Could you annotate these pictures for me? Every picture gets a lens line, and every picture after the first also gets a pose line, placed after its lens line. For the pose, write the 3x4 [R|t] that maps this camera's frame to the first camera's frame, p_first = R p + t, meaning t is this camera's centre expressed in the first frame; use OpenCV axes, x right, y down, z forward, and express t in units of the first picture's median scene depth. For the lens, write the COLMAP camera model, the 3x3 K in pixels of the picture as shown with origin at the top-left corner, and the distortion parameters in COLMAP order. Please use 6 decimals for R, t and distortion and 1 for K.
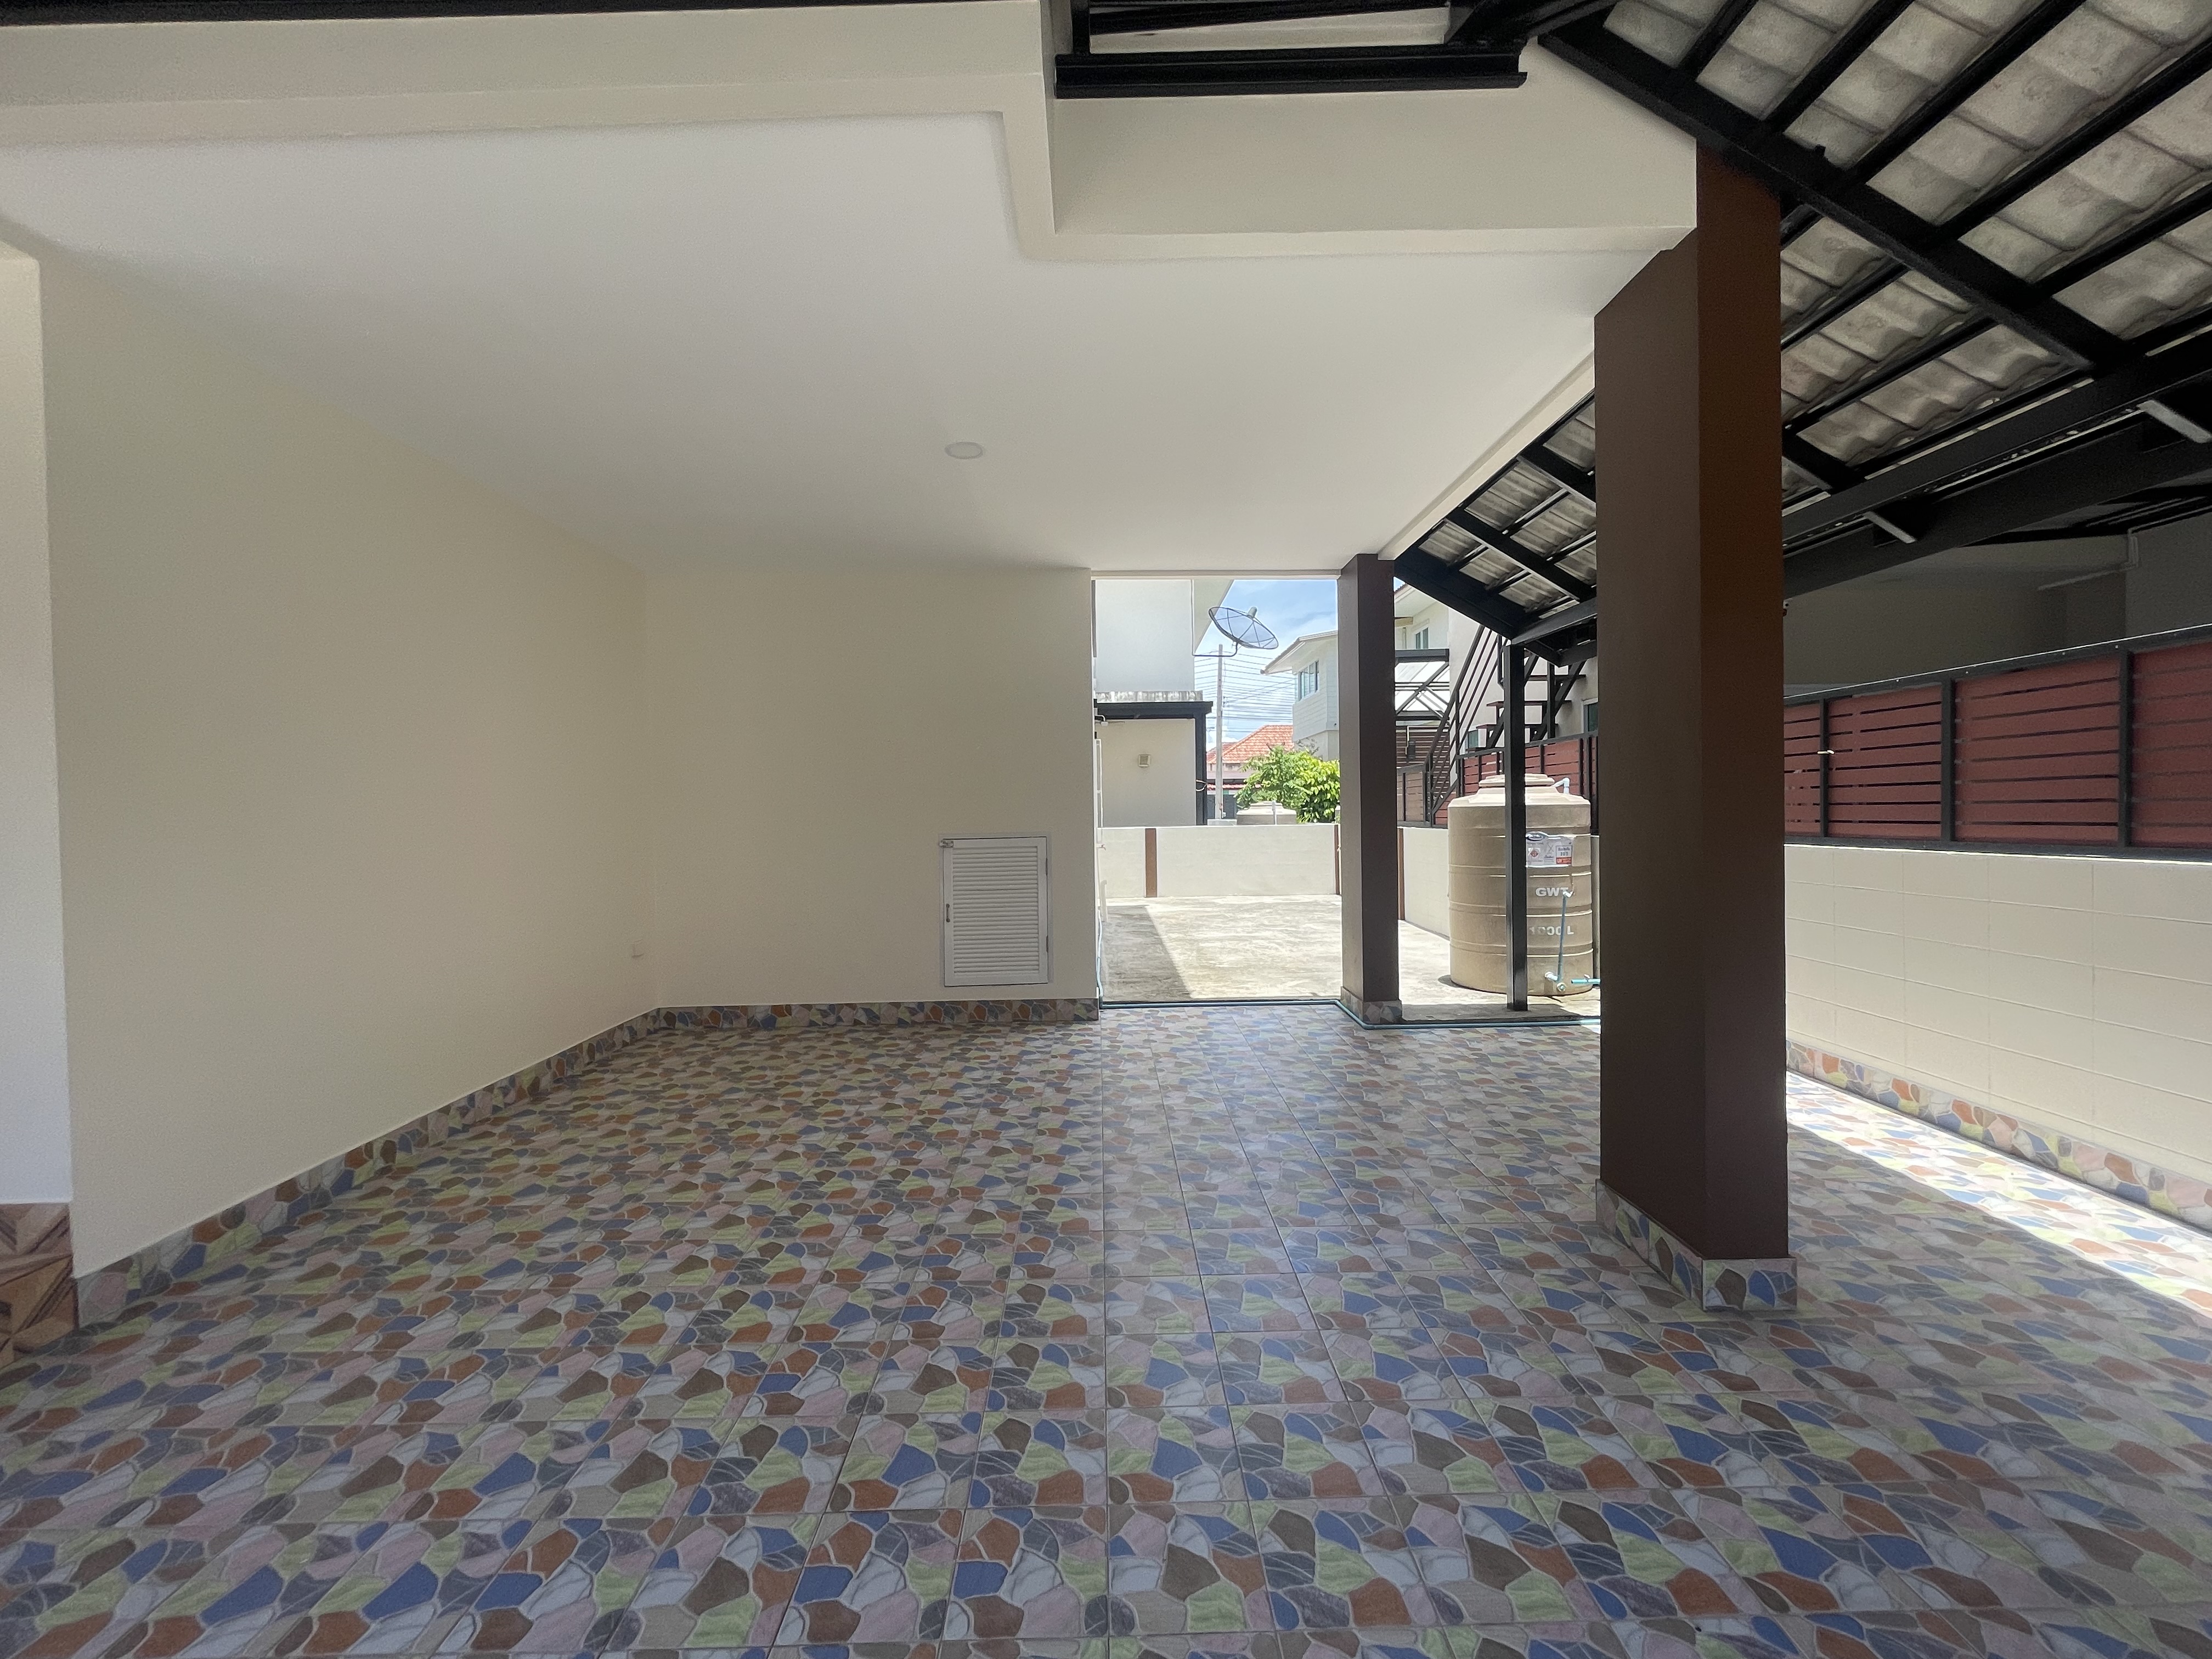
lens RADIAL K [[892.9, 0, 1086.0], [0, 892.9, 822.2], [0, 0, 1]] dist [0.001264, -0.000497]
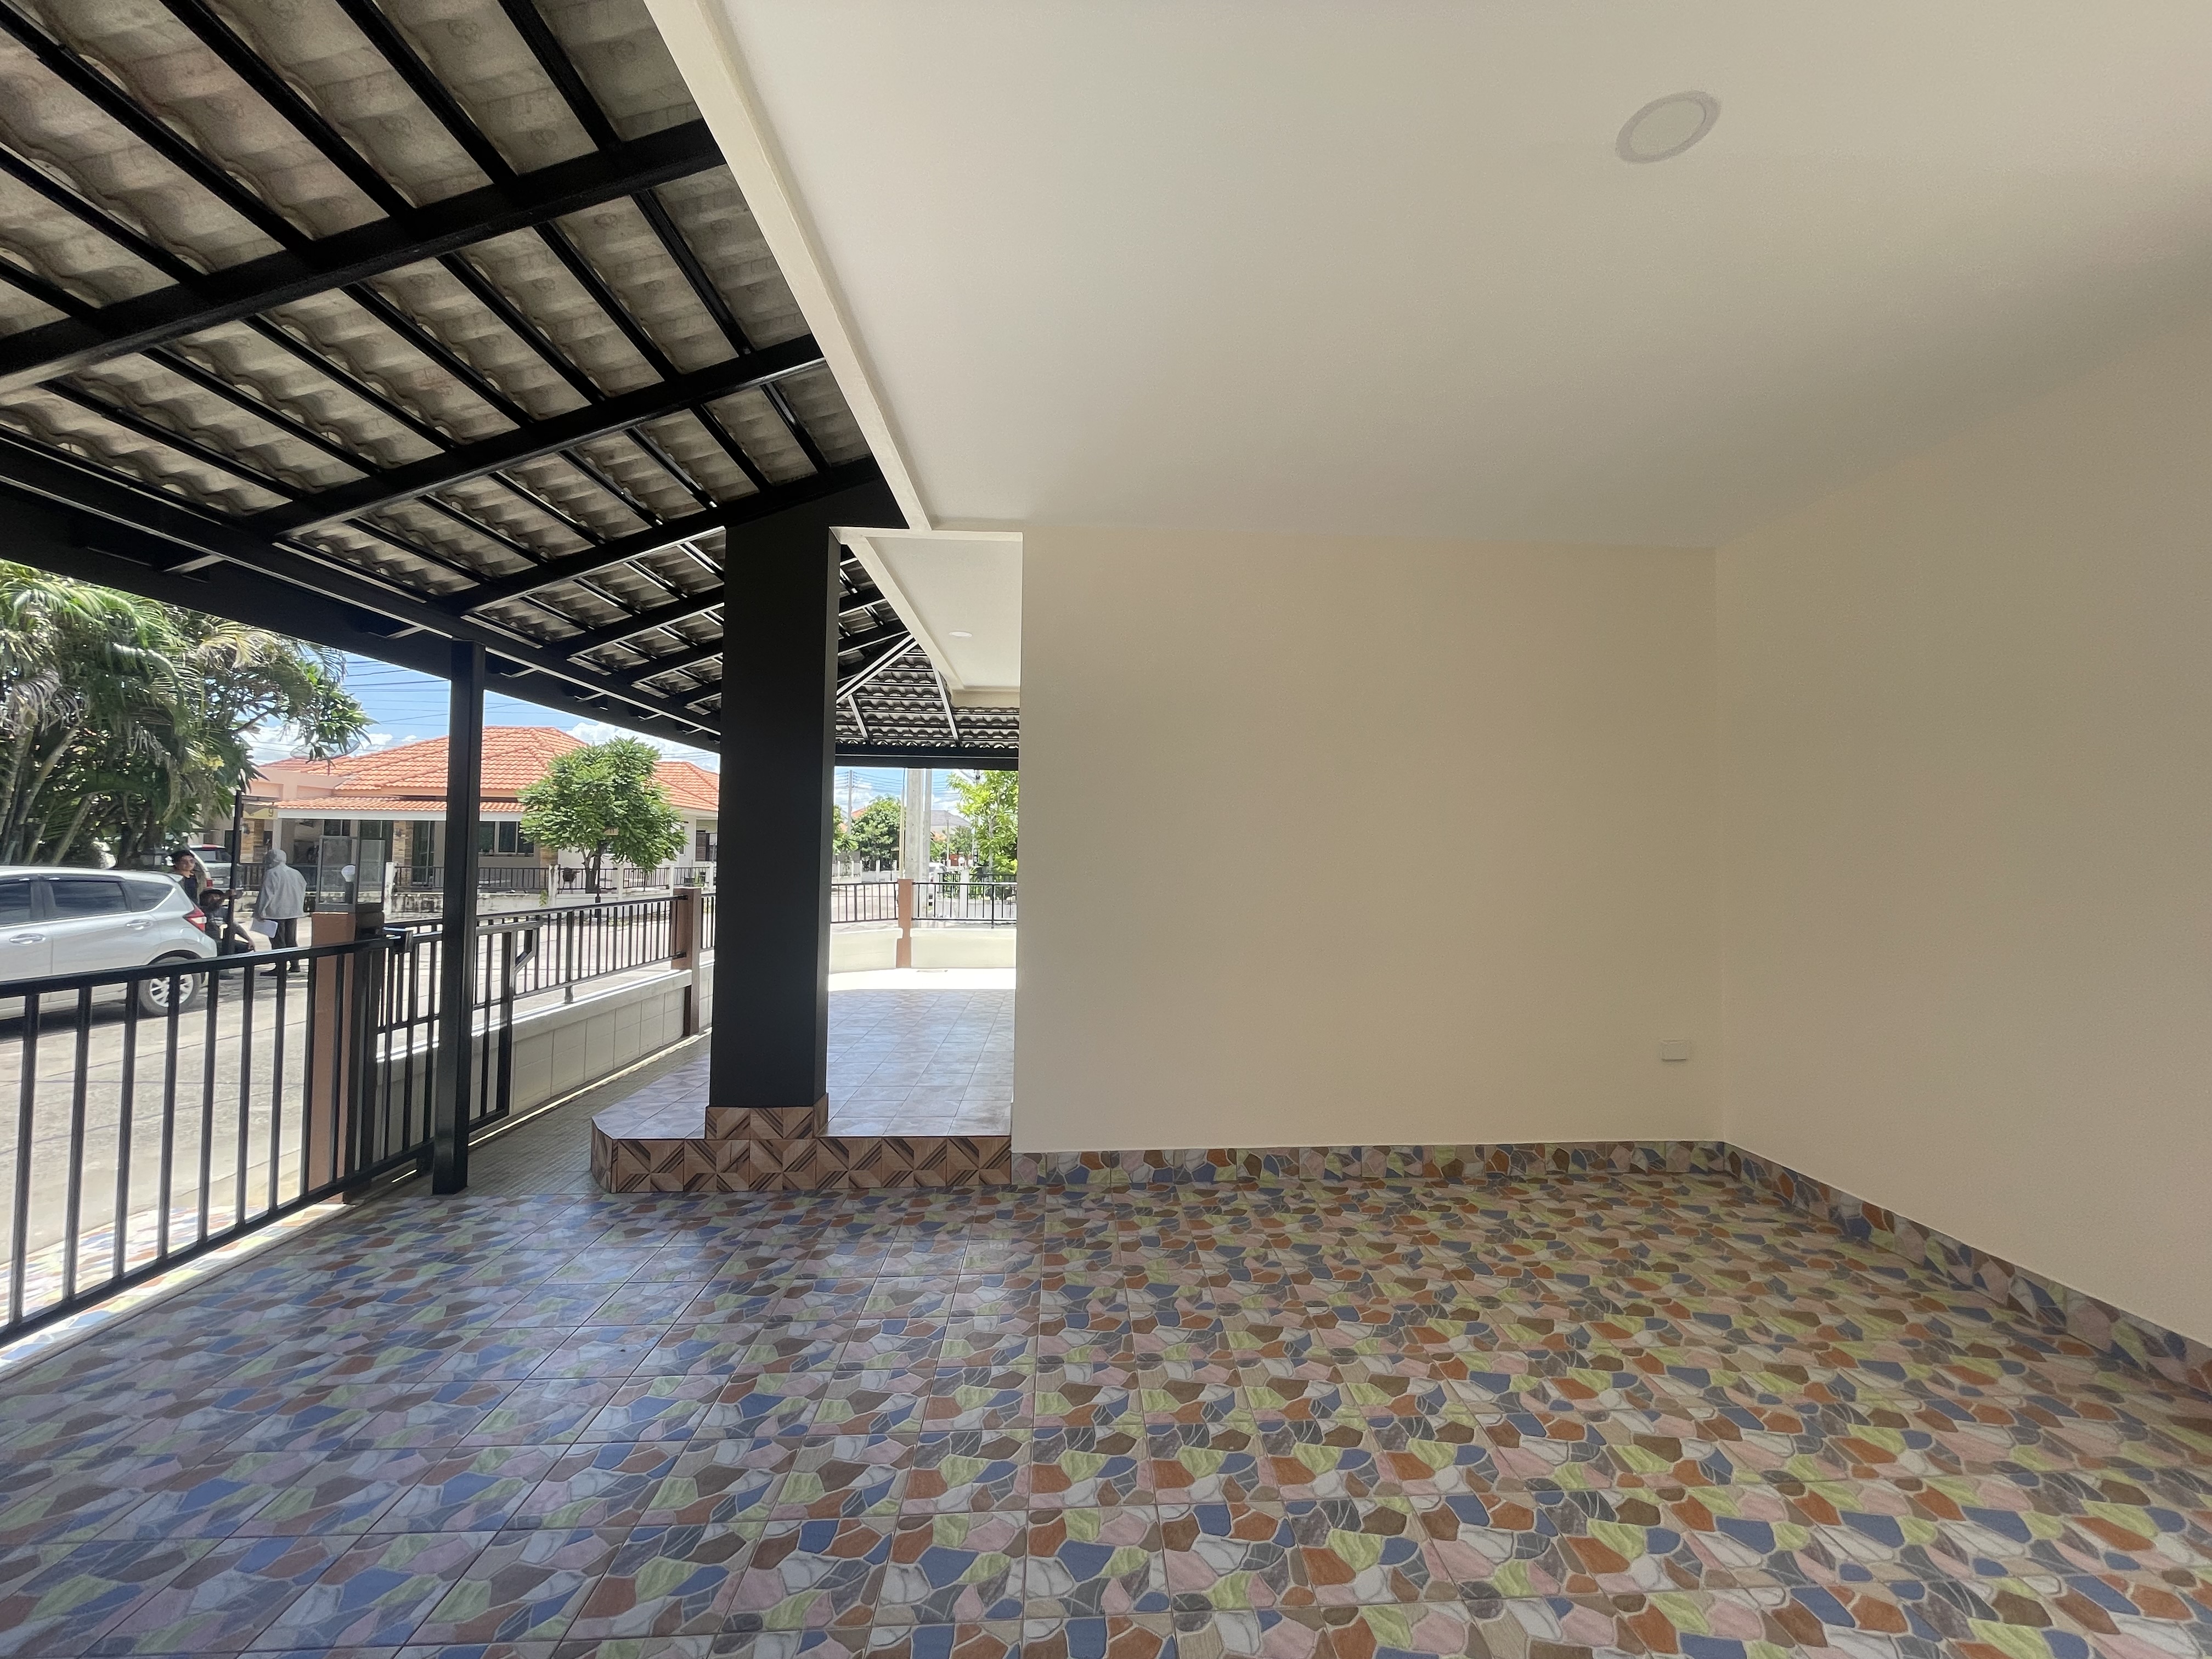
lens RADIAL K [[892.9, 0, 1097.9], [0, 892.9, 811.7], [0, 0, 1]] dist [0.001264, -0.000497]
pose [[0.057202, -0.037677, -0.997651, 0.319332], [-0.023110, 0.998970, -0.039052, -0.022635], [0.998095, 0.025290, 0.056272, 0.694577]]
